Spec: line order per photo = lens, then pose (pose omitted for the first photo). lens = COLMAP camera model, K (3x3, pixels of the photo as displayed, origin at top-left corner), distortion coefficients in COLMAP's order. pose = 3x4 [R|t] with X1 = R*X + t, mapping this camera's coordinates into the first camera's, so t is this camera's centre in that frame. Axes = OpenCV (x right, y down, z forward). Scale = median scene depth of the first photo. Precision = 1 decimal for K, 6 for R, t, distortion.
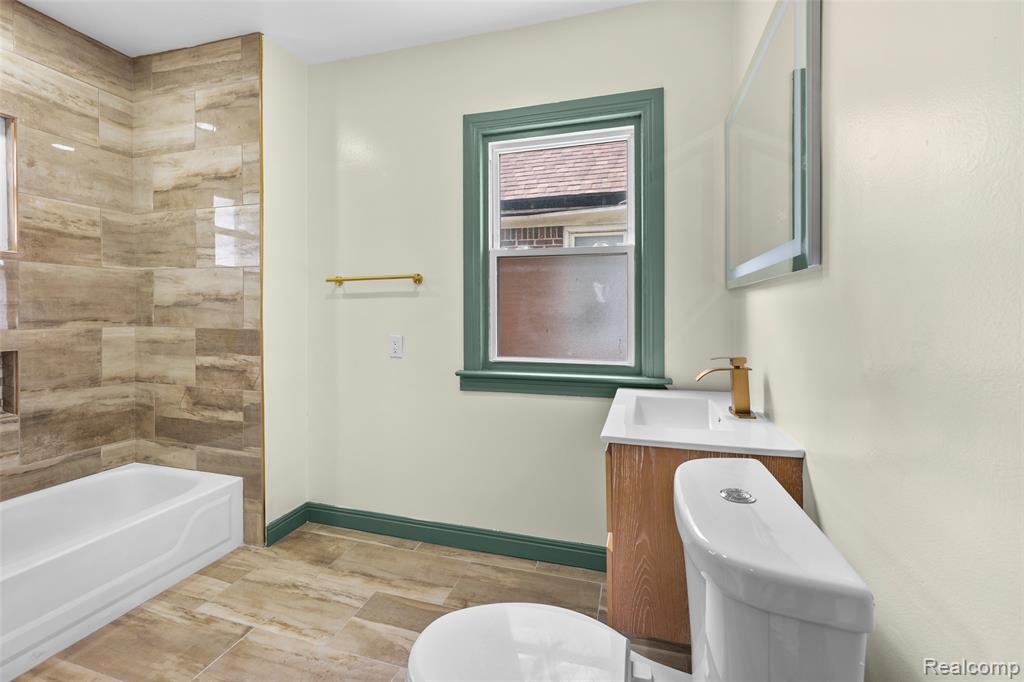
lens RADIAL K [[423.5, 0, 519.7], [0, 423.5, 316.5], [0, 0, 1]] dist [-0.000983, -0.000065]
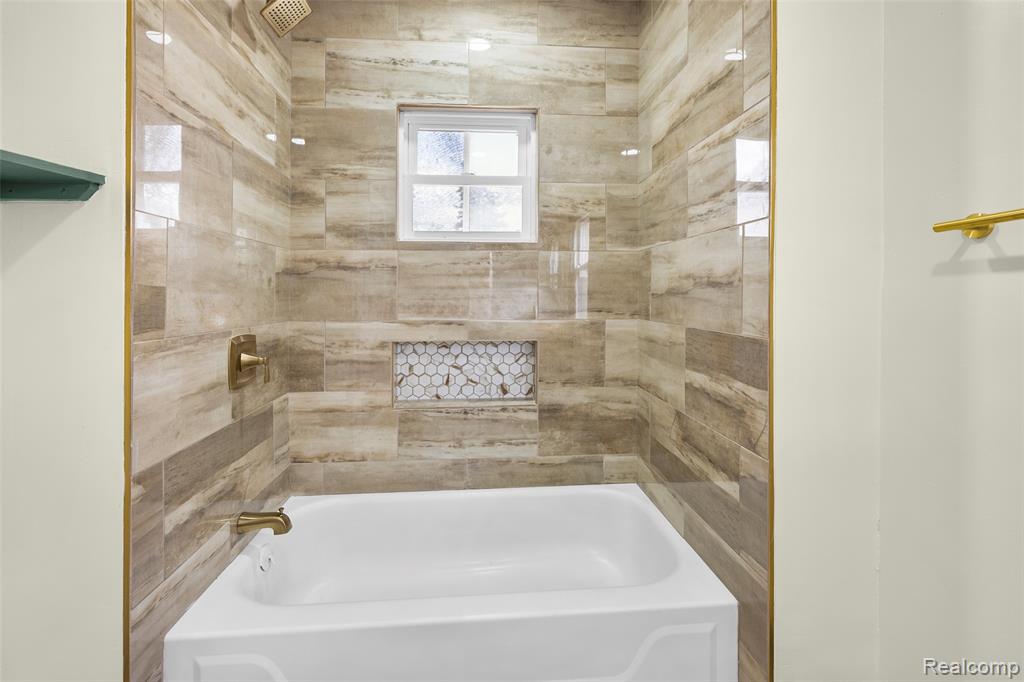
lens RADIAL K [[423.5, 0, 510.9], [0, 423.5, 298.9], [0, 0, 1]] dist [-0.000983, -0.000065]
pose [[0.337617, 0.005913, -0.941265, -0.230850], [-0.005979, 0.999974, 0.004137, -0.018918], [0.941264, 0.004231, 0.337644, 0.522955]]
